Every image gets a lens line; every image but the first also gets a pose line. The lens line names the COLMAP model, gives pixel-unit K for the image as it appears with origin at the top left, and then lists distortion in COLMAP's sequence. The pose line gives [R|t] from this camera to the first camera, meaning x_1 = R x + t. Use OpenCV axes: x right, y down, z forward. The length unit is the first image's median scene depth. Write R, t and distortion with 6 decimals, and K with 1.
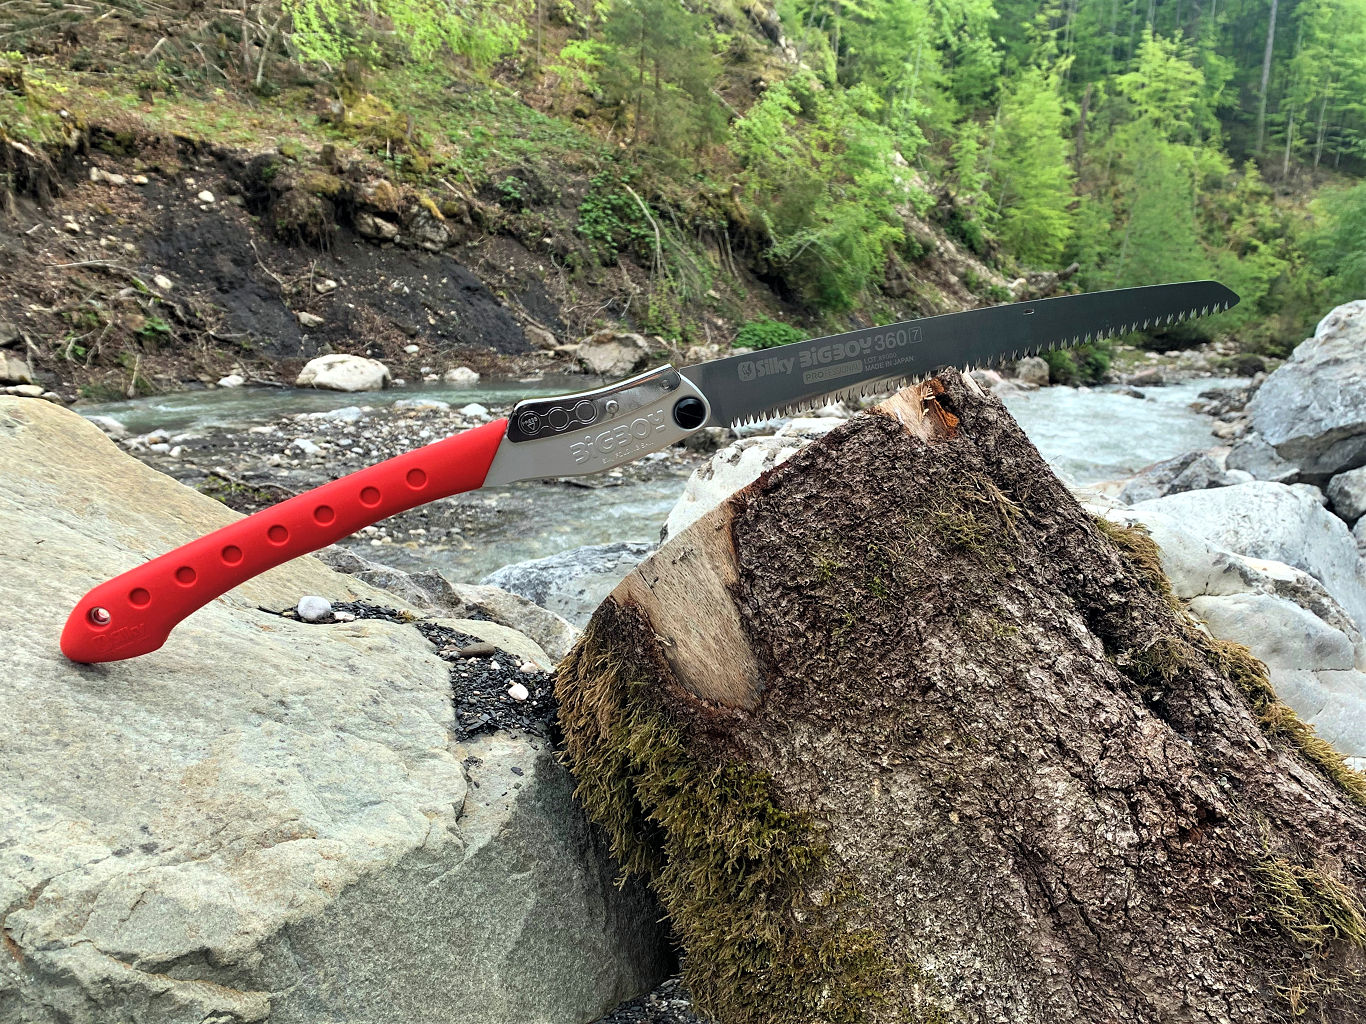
lens RADIAL K [[1051.5, 0, 683.0], [0, 1051.5, 512.0], [0, 0, 1]] dist [0.007899, -0.034931]
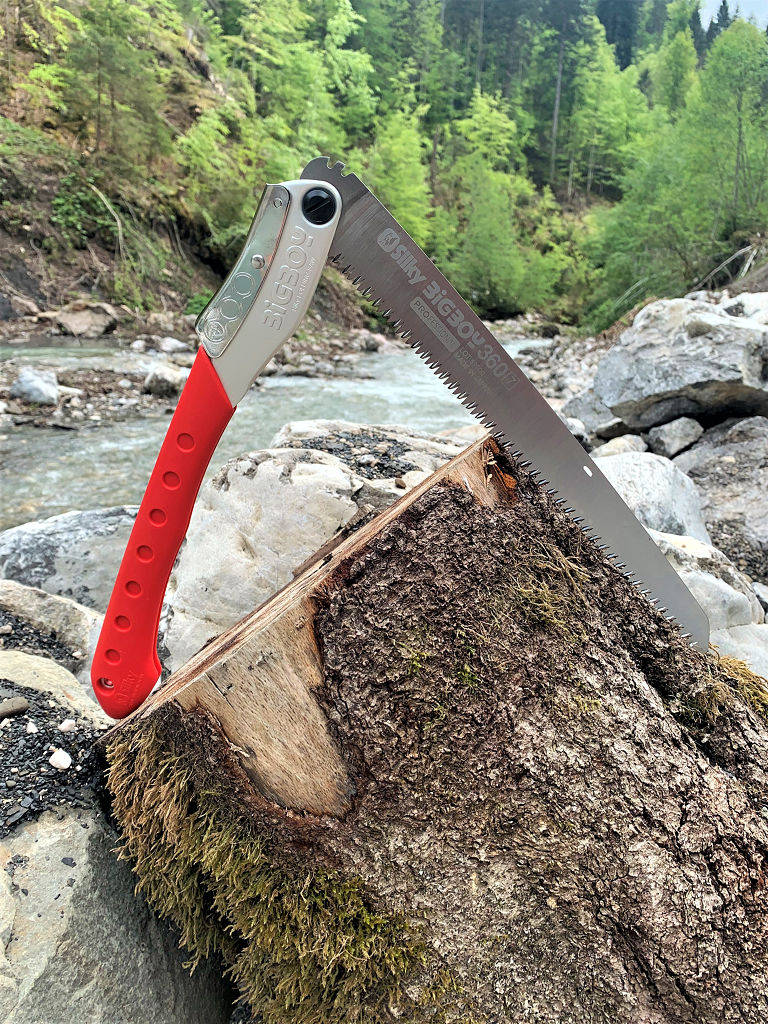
lens RADIAL K [[778.6, 0, 343.2], [0, 778.6, 466.2], [0, 0, 1]] dist [0.002171, -0.032802]
pose [[0.968972, -0.044390, 0.243153, -0.067047], [0.034462, 0.998395, 0.044934, -0.116614], [-0.244758, -0.035161, 0.968946, 0.262285]]
